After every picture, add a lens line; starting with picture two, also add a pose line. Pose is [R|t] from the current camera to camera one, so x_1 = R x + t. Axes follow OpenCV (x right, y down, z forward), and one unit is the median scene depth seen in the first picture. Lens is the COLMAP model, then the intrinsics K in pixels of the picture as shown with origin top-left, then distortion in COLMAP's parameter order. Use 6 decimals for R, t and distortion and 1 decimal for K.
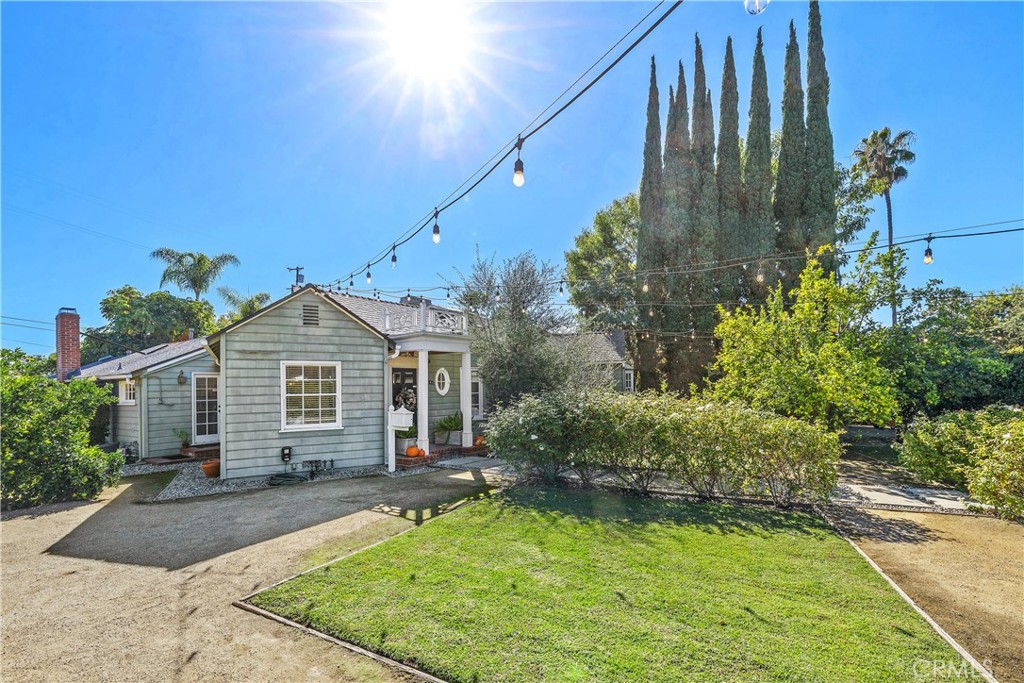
lens RADIAL K [[593.8, 0, 573.9], [0, 593.8, 383.0], [0, 0, 1]] dist [-0.005394, 0.007940]
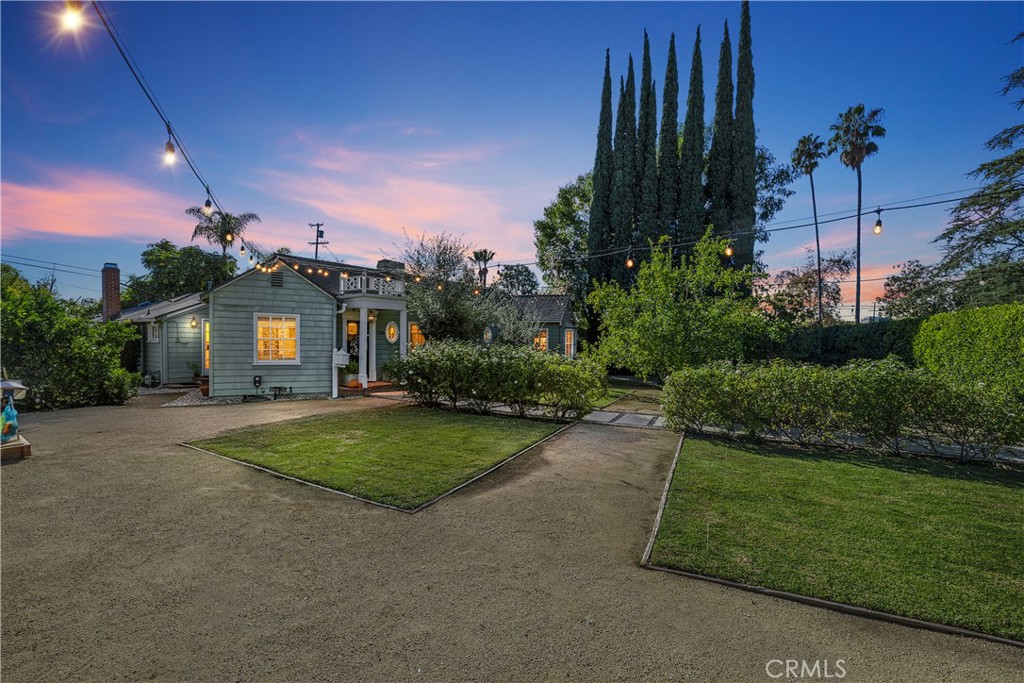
lens RADIAL K [[593.8, 0, 564.1], [0, 593.8, 369.1], [0, 0, 1]] dist [-0.005394, 0.007940]
pose [[0.997350, 0.037387, -0.062407, 0.284185], [-0.034233, 0.998118, 0.050871, -0.001420], [0.064191, -0.048599, 0.996754, -0.297793]]
